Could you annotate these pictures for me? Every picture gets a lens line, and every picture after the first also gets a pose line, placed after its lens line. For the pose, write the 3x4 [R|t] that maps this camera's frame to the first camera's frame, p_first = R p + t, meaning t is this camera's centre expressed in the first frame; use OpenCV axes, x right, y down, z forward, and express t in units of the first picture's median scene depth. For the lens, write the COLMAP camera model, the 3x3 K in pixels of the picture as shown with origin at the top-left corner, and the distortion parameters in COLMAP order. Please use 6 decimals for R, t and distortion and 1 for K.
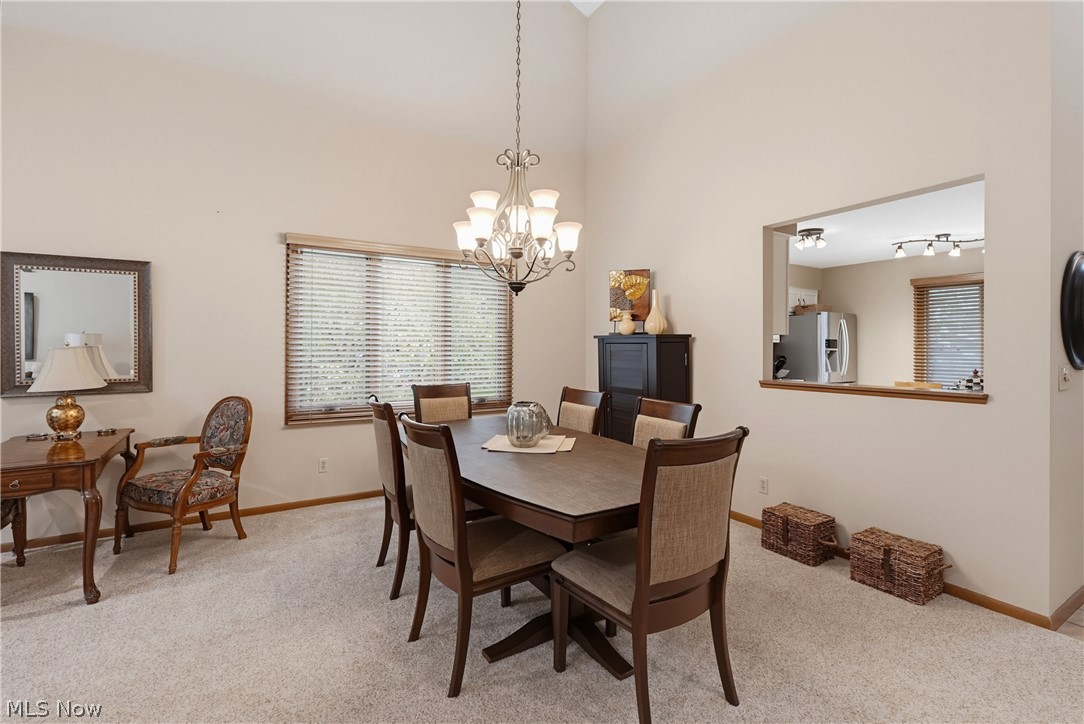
lens RADIAL K [[487.3, 0, 543.7], [0, 487.3, 353.4], [0, 0, 1]] dist [-0.002157, -0.000242]
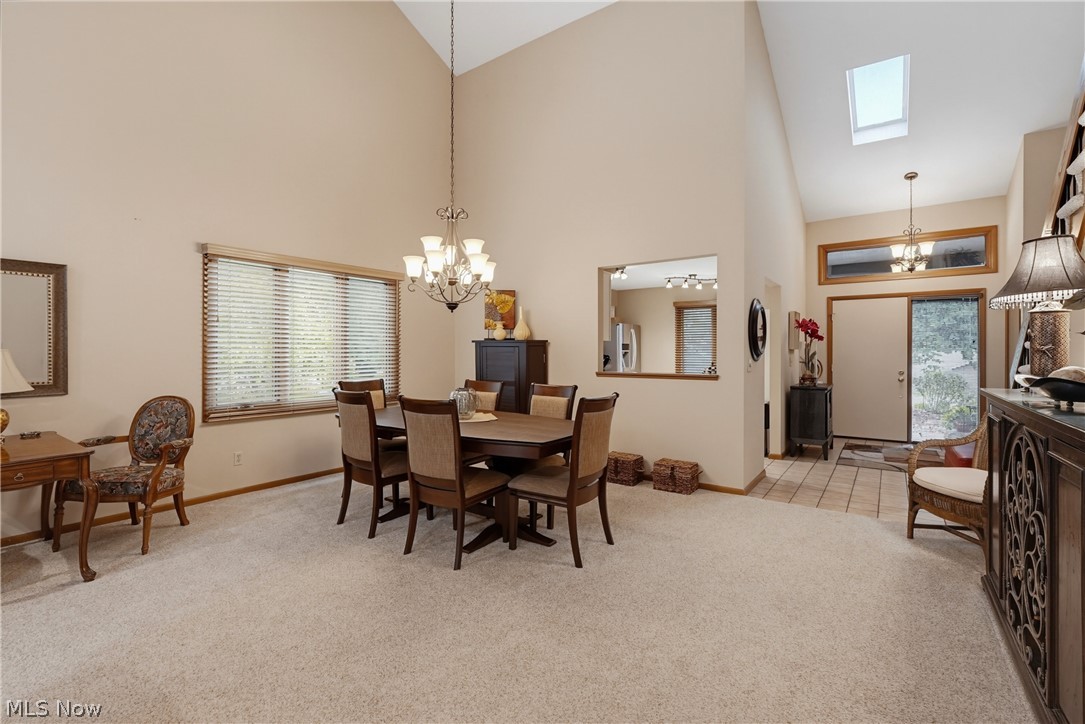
lens RADIAL K [[487.8, 0, 544.2], [0, 487.8, 353.4], [0, 0, 1]] dist [-0.002157, -0.000242]
pose [[0.919435, -0.003711, 0.393225, -0.298701], [0.005068, 0.999984, -0.002413, 0.001800], [-0.393210, 0.004211, 0.919439, -0.314964]]
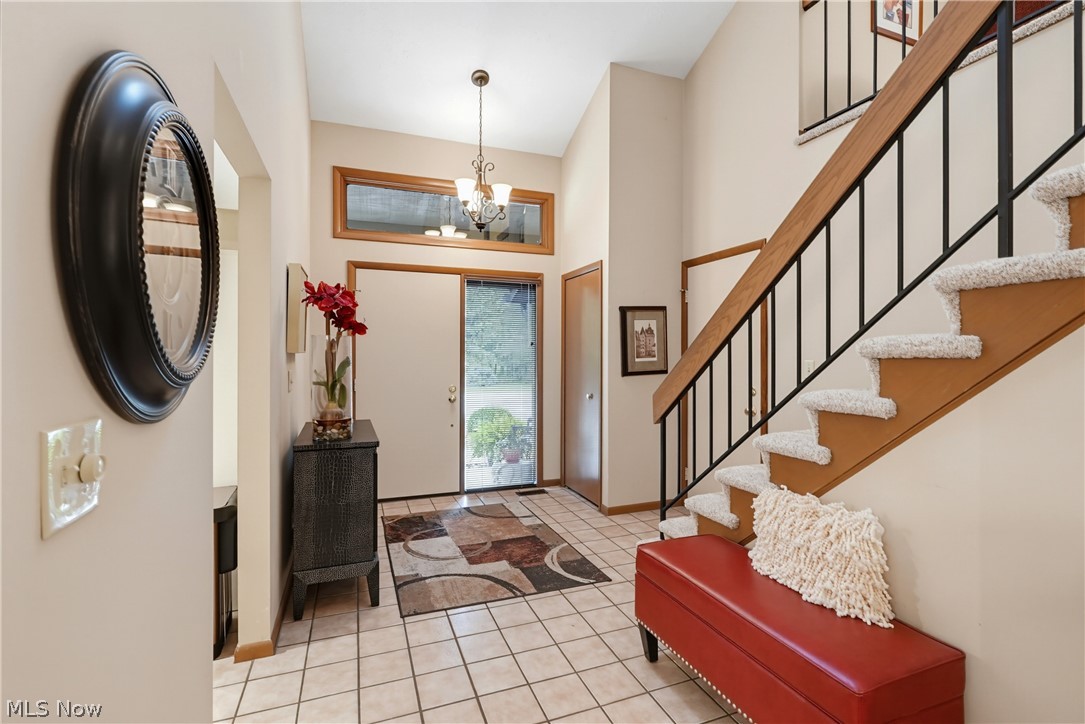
lens RADIAL K [[487.8, 0, 544.2], [0, 487.8, 353.4], [0, 0, 1]] dist [-0.002157, -0.000242]
pose [[0.178962, -0.002357, 0.983853, 0.600446], [0.002370, 0.999995, 0.001964, -0.013825], [-0.983853, 0.001980, 0.178966, 0.486016]]
